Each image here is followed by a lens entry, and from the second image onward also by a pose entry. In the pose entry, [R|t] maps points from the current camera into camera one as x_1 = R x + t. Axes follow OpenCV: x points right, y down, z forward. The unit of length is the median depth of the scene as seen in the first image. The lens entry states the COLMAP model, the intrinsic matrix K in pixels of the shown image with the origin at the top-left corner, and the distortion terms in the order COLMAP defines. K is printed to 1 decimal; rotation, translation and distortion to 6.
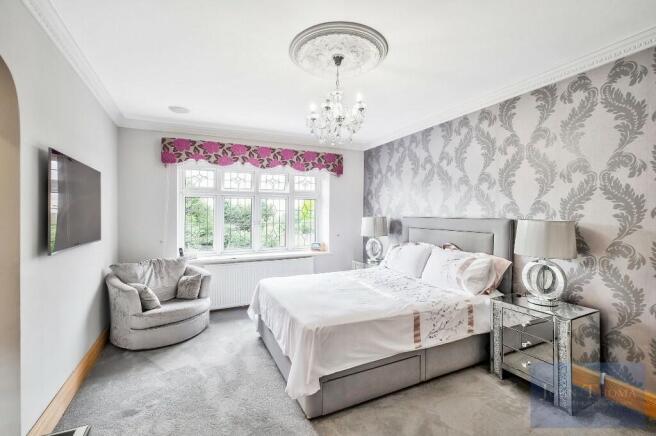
lens RADIAL K [[288.4, 0, 325.6], [0, 288.4, 213.9], [0, 0, 1]] dist [0.002934, -0.000213]
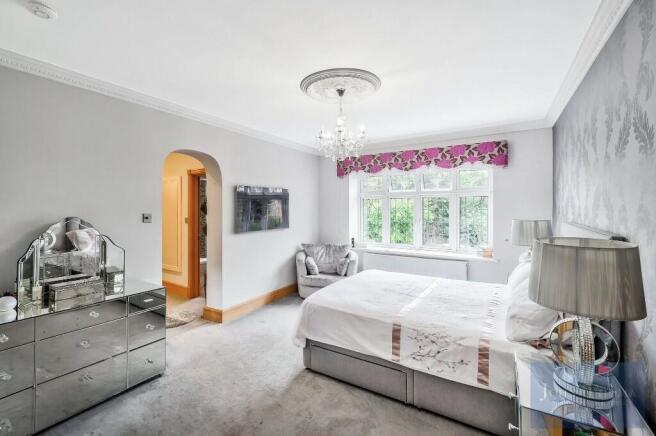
lens RADIAL K [[288.4, 0, 323.8], [0, 288.4, 215.4], [0, 0, 1]] dist [0.002934, -0.000213]
pose [[0.542272, 0.021724, -0.839922, 0.692470], [0.000179, 0.999663, 0.025971, -0.027778], [0.840203, -0.014234, 0.542085, 0.209456]]
